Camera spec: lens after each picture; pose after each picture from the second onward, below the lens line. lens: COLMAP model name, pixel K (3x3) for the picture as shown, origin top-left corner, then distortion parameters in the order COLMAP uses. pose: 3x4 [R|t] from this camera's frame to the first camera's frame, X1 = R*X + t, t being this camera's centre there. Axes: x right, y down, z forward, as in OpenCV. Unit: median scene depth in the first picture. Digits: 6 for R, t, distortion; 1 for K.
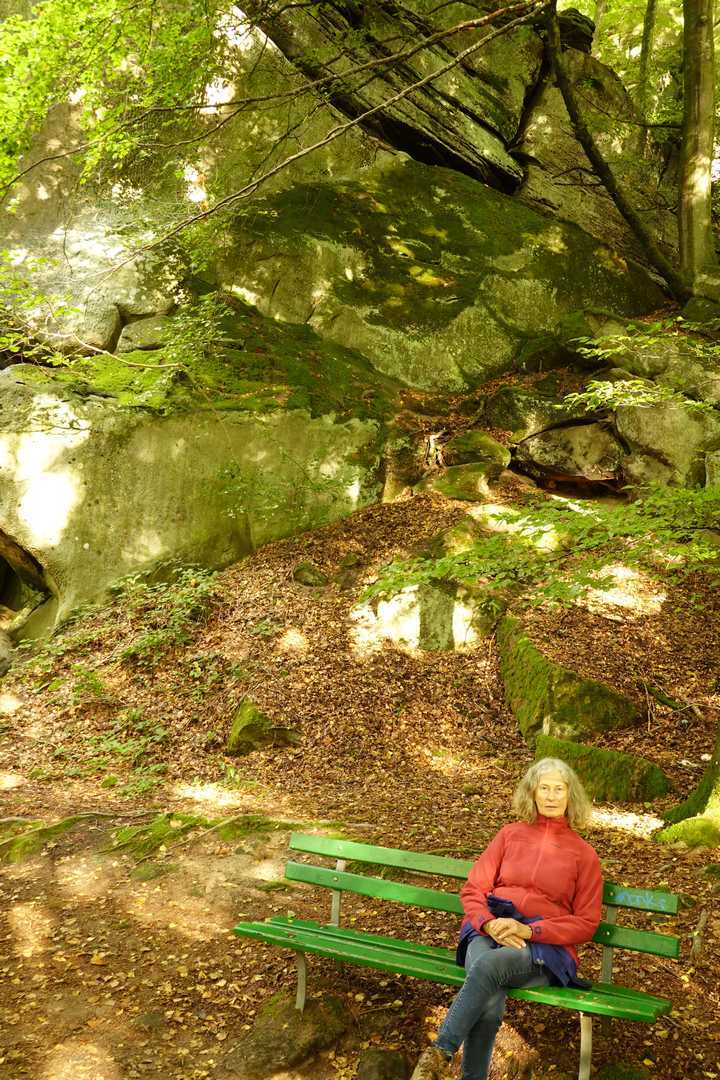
lens RADIAL K [[1058.8, 0, 360.0], [0, 1058.8, 540.0], [0, 0, 1]] dist [0.005581, -0.001444]
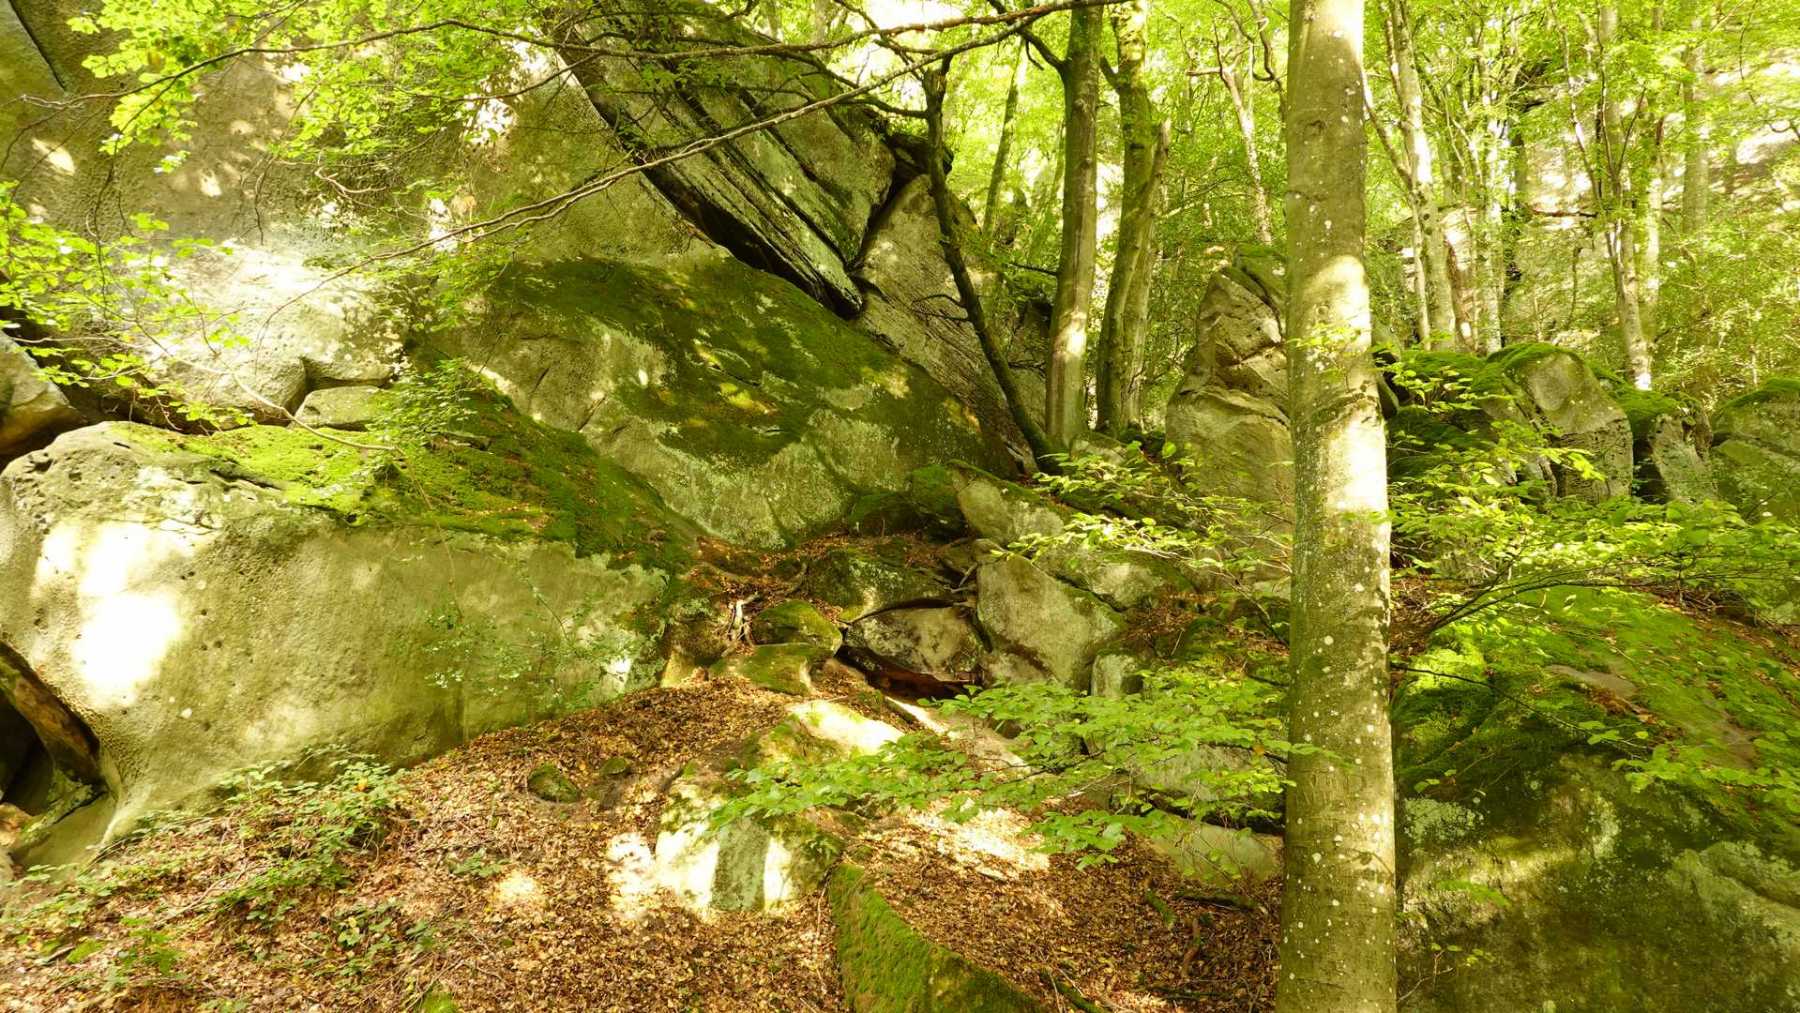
lens RADIAL K [[1216.7, 0, 900.0], [0, 1216.7, 506.5], [0, 0, 1]] dist [0.009198, -0.003687]
pose [[0.957466, 0.124806, 0.260158, -0.055081], [-0.068712, 0.974300, -0.214519, 0.011423], [-0.280246, 0.187519, 0.941435, 0.173180]]
